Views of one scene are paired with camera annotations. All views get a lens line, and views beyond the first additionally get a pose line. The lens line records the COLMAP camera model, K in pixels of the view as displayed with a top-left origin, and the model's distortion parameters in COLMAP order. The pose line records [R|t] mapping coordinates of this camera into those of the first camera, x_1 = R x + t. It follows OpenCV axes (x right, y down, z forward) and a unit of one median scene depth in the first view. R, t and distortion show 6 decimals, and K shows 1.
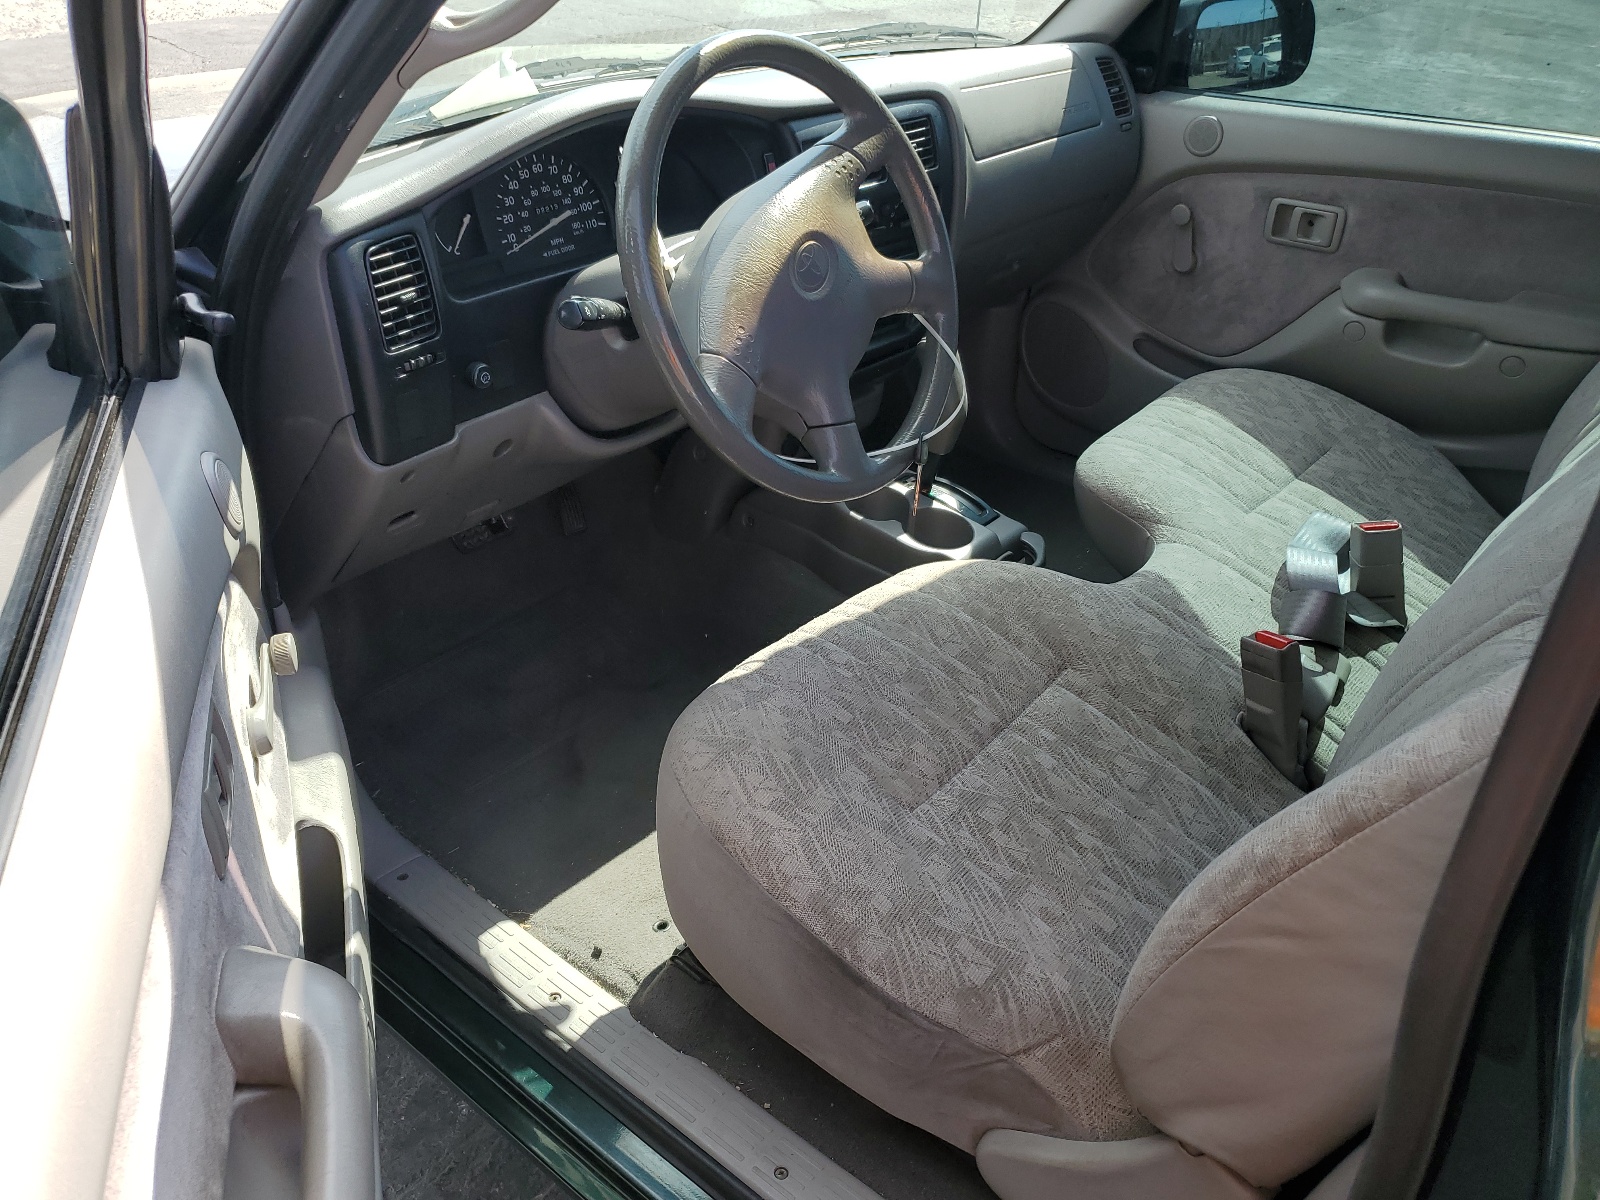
lens RADIAL K [[1213.2, 0, 800.0], [0, 1213.2, 600.0], [0, 0, 1]] dist [0.007908, 0.001586]
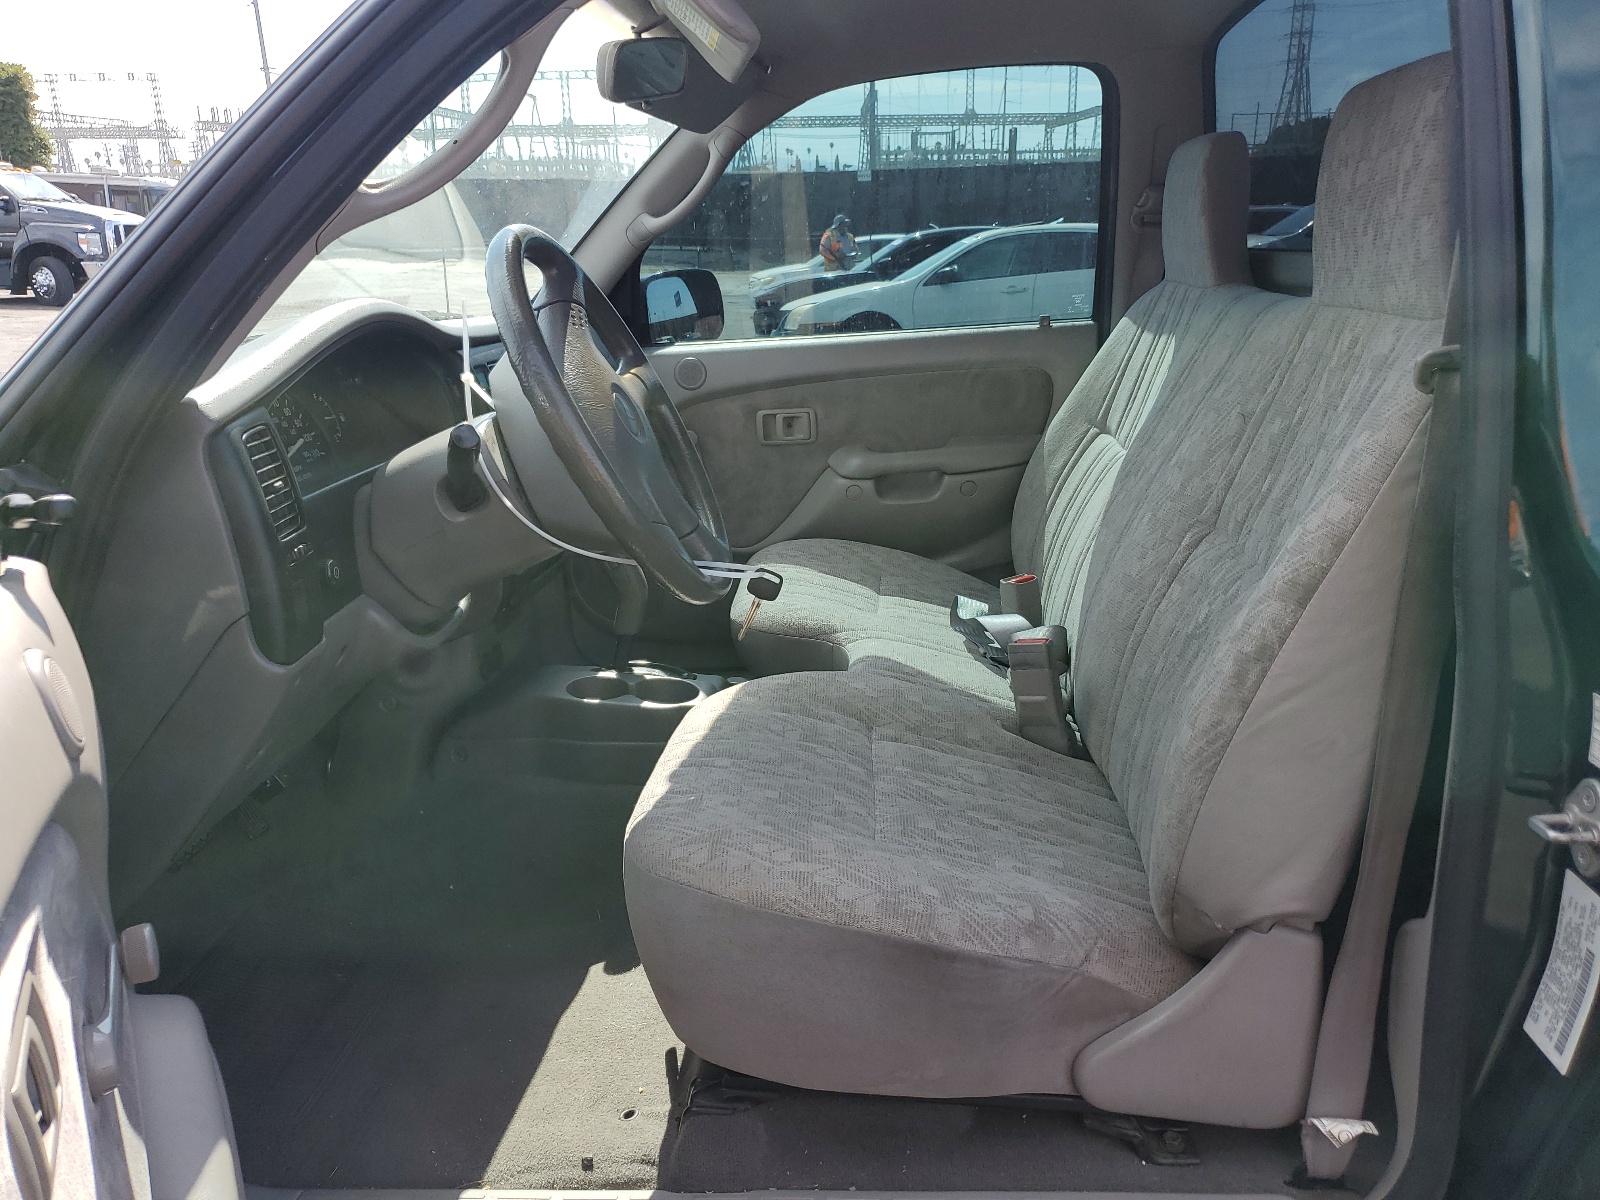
lens RADIAL K [[1191.4, 0, 800.0], [0, 1191.4, 600.0], [0, 0, 1]] dist [0.048076, 0.000648]
pose [[0.812946, -0.212741, 0.542088, -0.502988], [0.356999, 0.917508, -0.175301, 0.139542], [-0.460077, 0.336035, 0.821833, 0.064379]]
